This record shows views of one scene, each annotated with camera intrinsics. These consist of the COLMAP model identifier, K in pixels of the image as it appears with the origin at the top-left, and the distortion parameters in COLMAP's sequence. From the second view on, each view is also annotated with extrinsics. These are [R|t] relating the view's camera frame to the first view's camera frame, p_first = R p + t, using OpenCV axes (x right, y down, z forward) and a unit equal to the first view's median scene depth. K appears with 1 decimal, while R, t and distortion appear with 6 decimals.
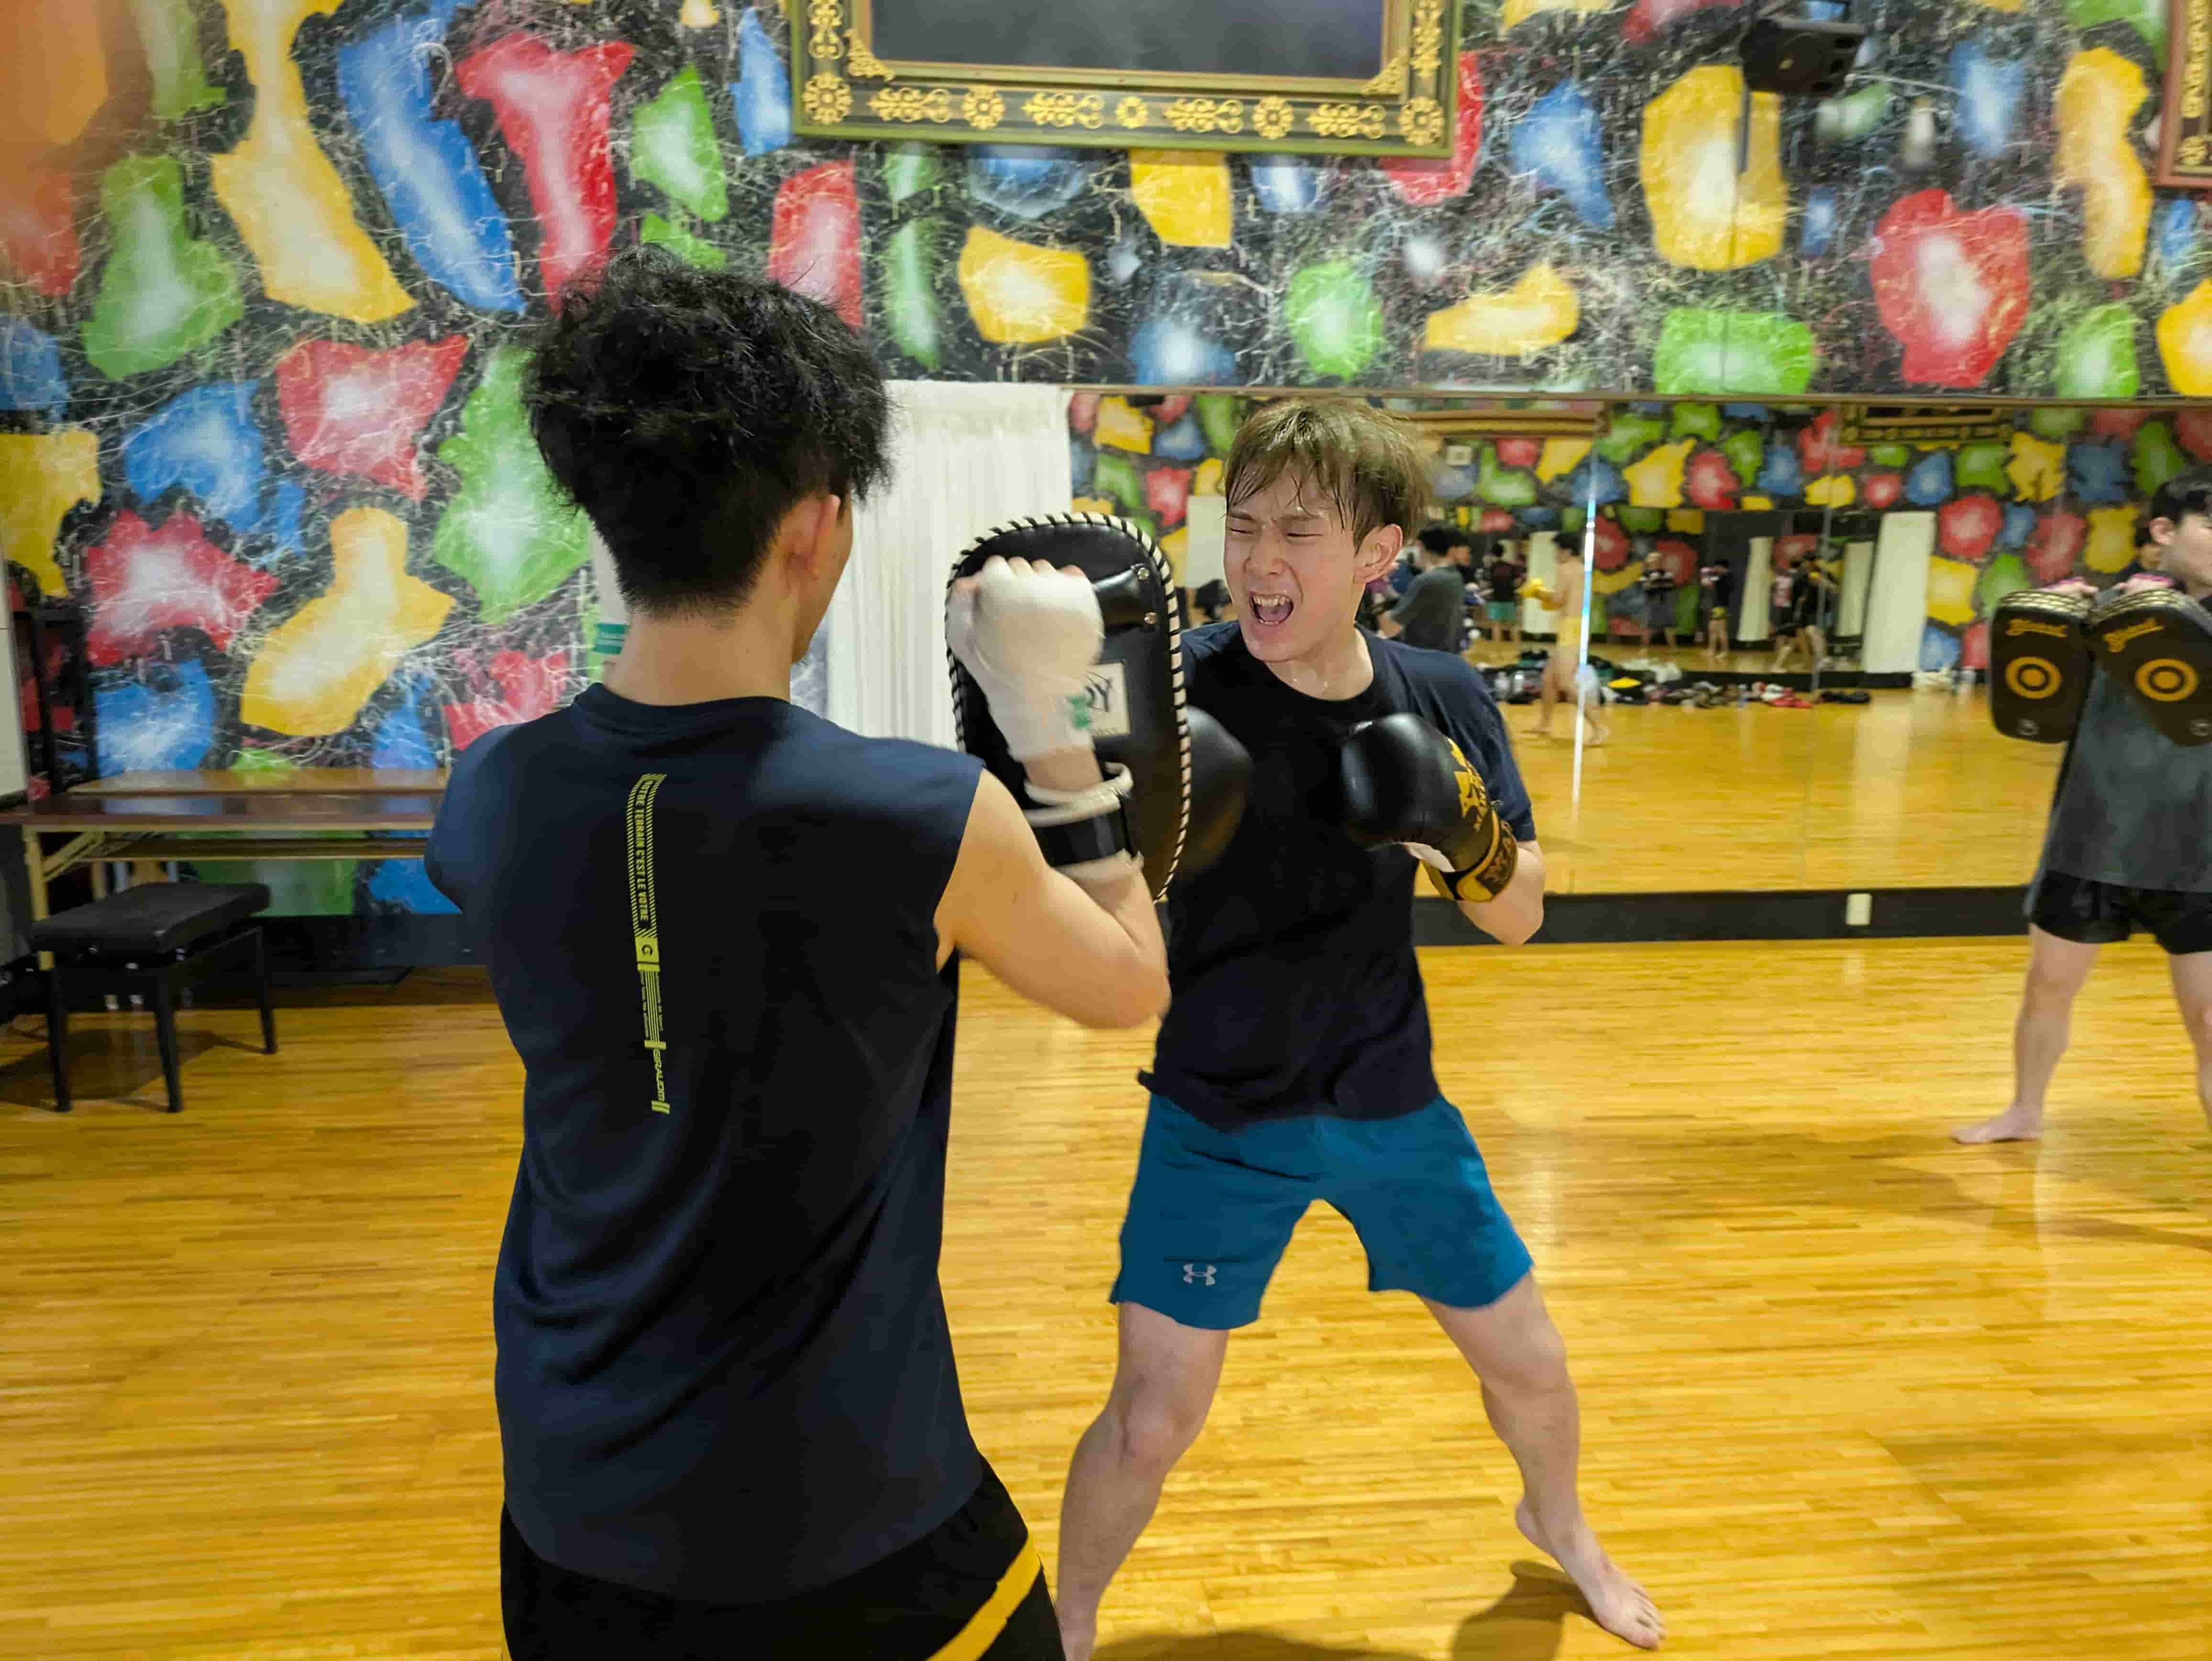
lens RADIAL K [[1656.3, 0, 1086.8], [0, 1656.3, 882.2], [0, 0, 1]] dist [0.046983, -0.042421]
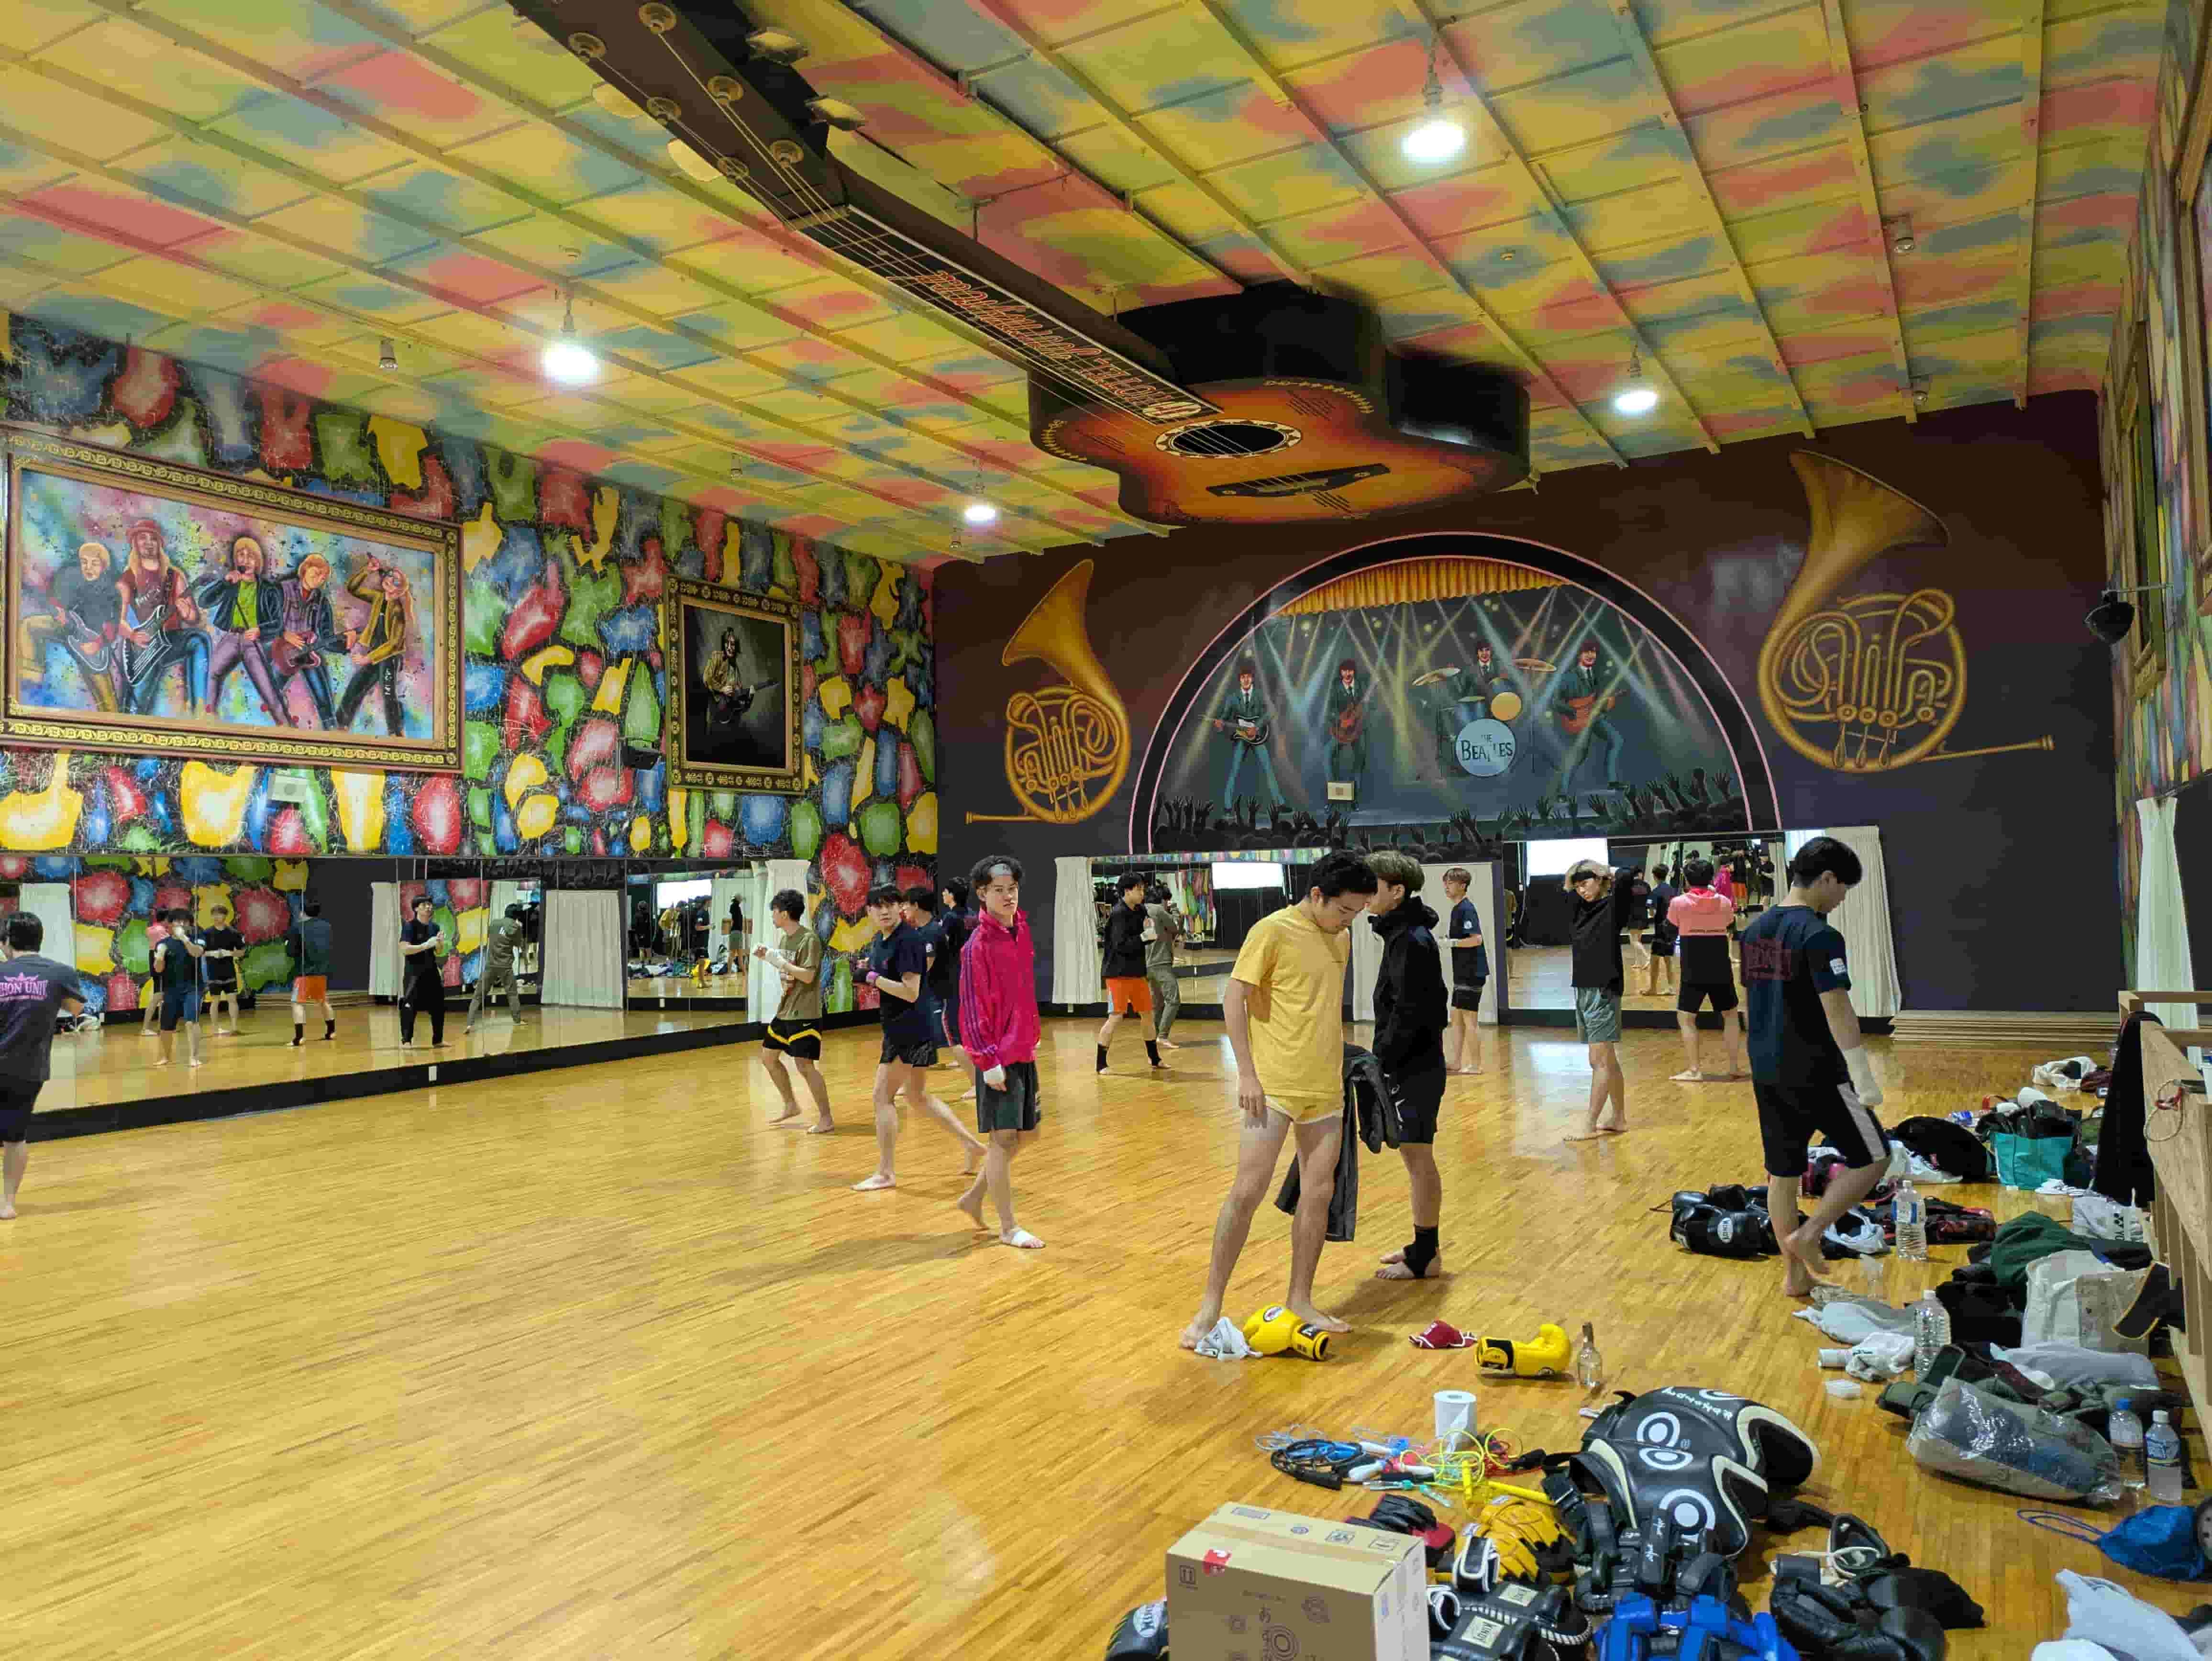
lens RADIAL K [[1616.0, 0, 1102.8], [0, 1616.0, 819.0], [0, 0, 1]] dist [0.013002, -0.031603]
pose [[0.569801, 0.015192, 0.821642, -0.139198], [0.186369, 0.971389, -0.147206, 0.180855], [-0.800371, 0.237007, 0.550667, -1.045983]]
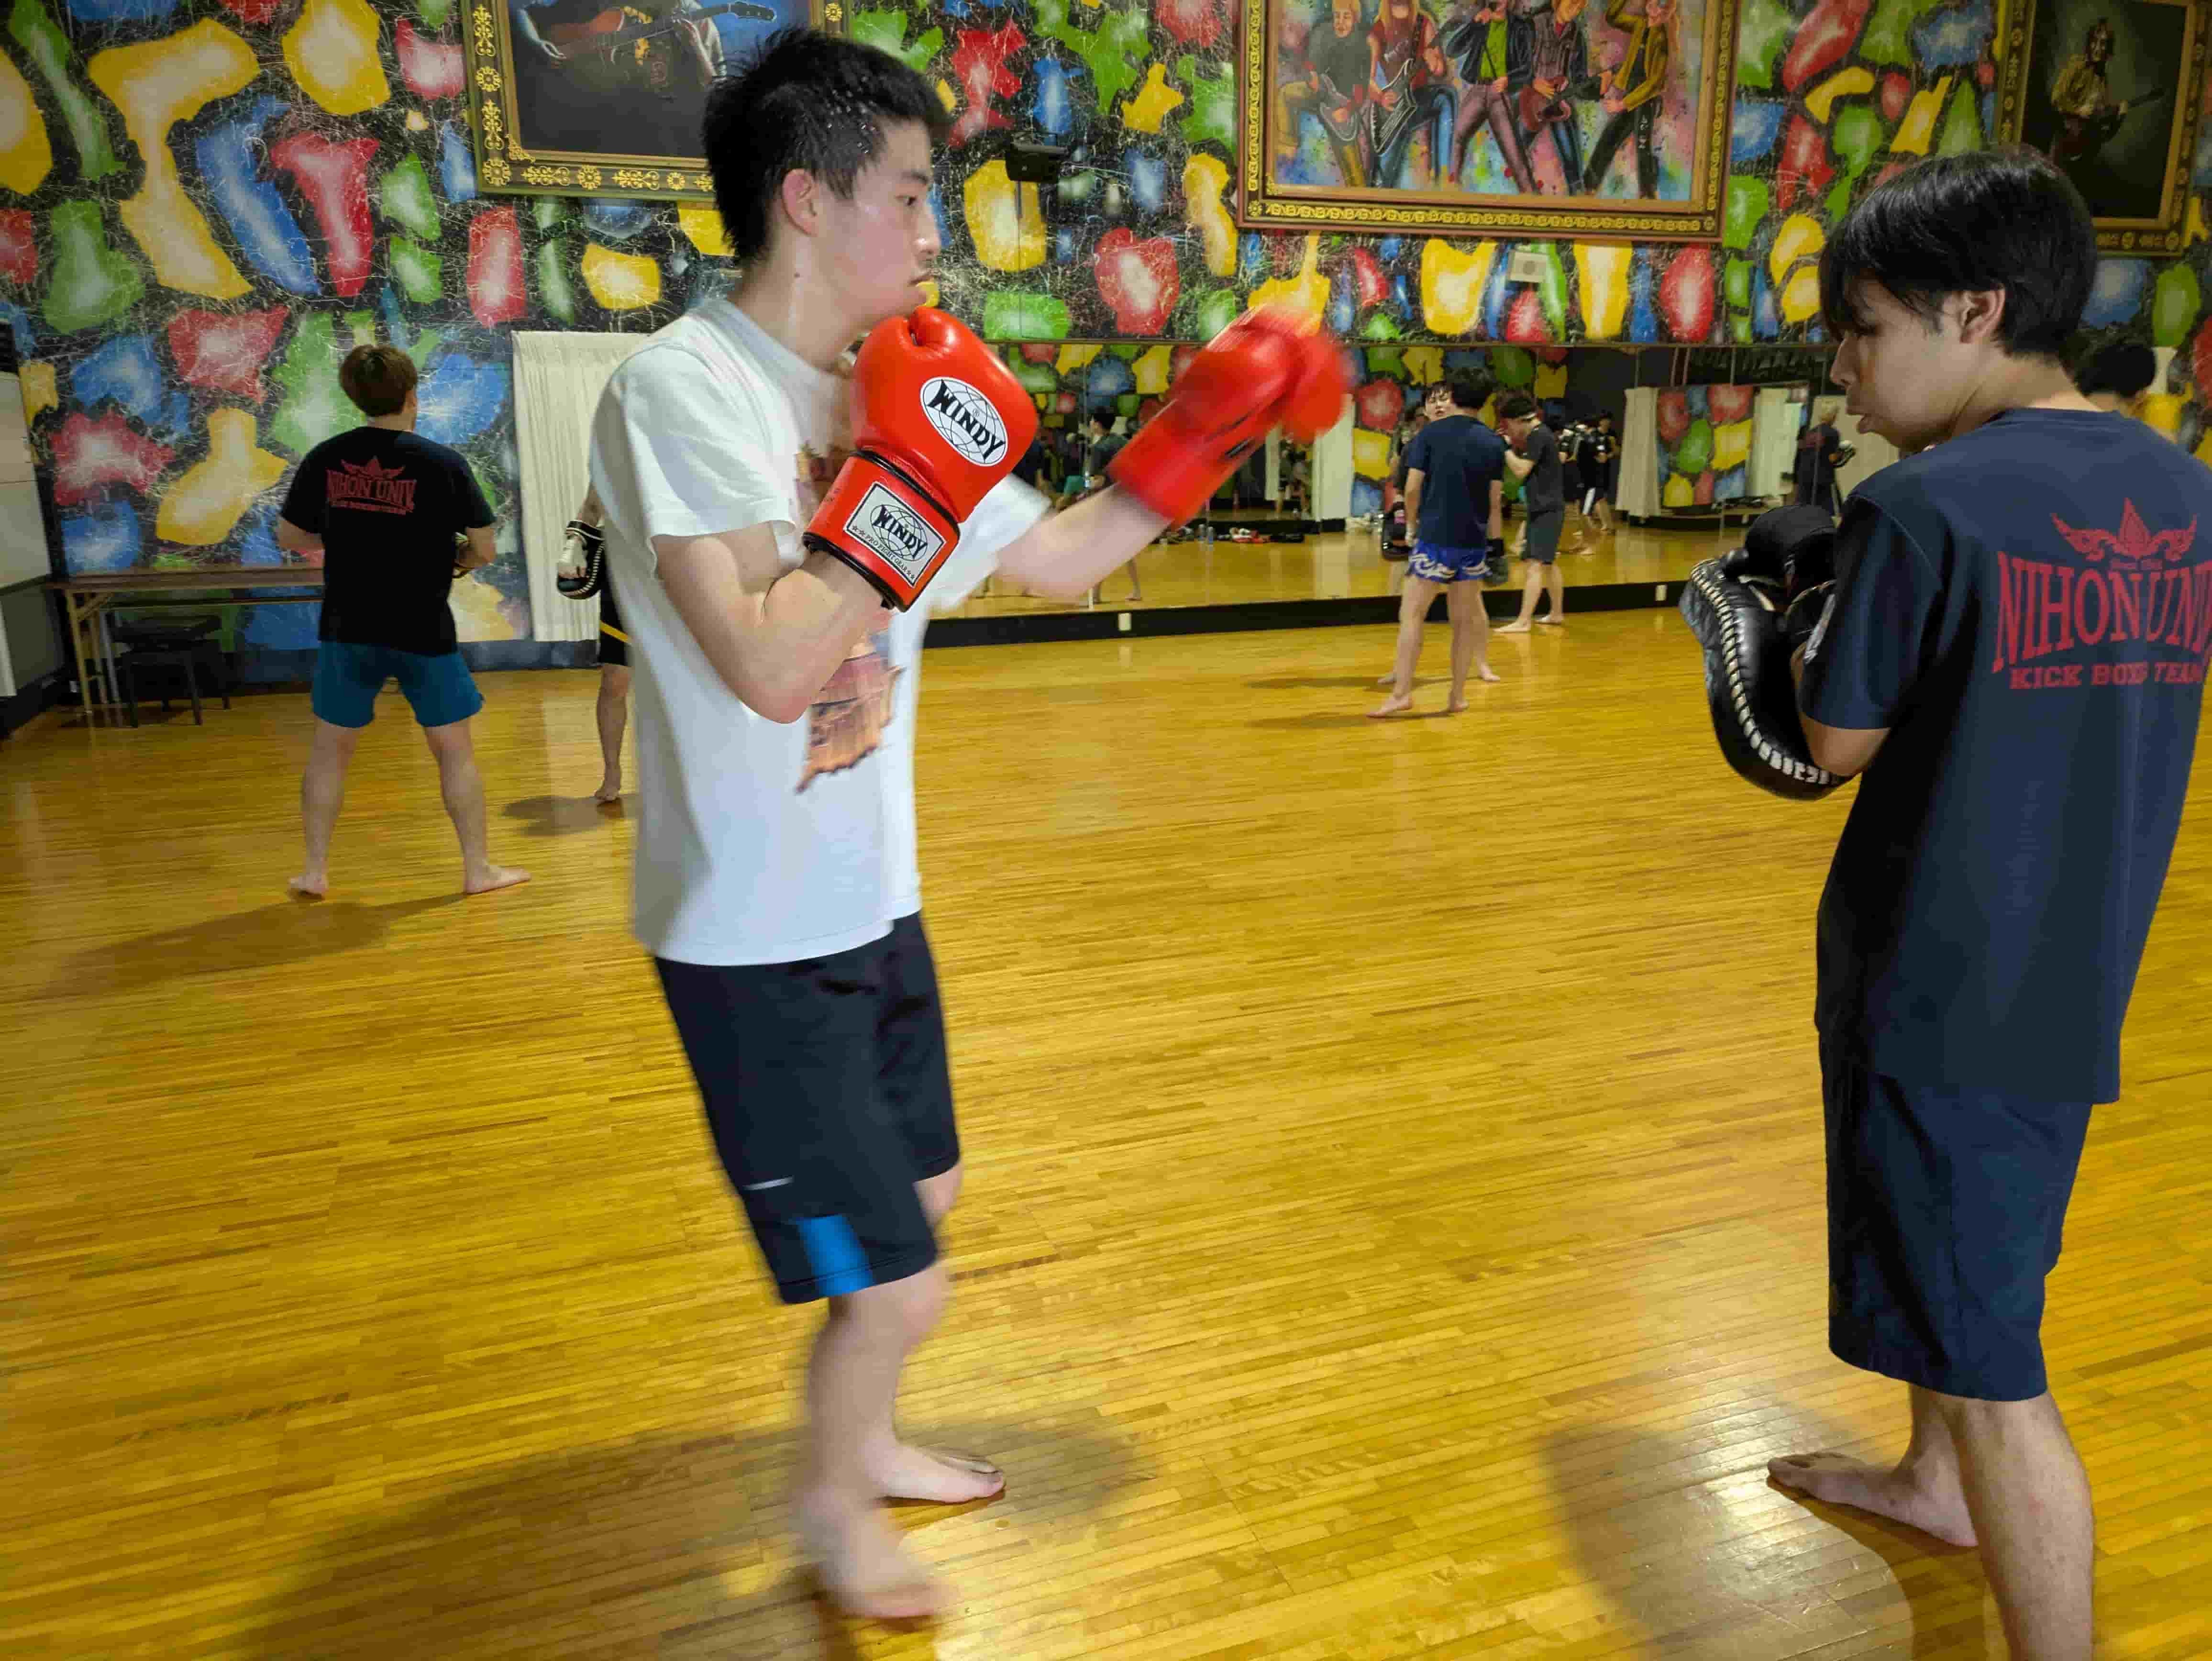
lens RADIAL K [[1642.8, 0, 1121.6], [0, 1642.8, 834.4], [0, 0, 1]] dist [0.065208, -0.076662]
pose [[0.969781, -0.073042, 0.232785, 0.023919], [0.063026, 0.996749, 0.050192, 0.176209], [-0.235694, -0.034004, 0.971232, -0.852679]]
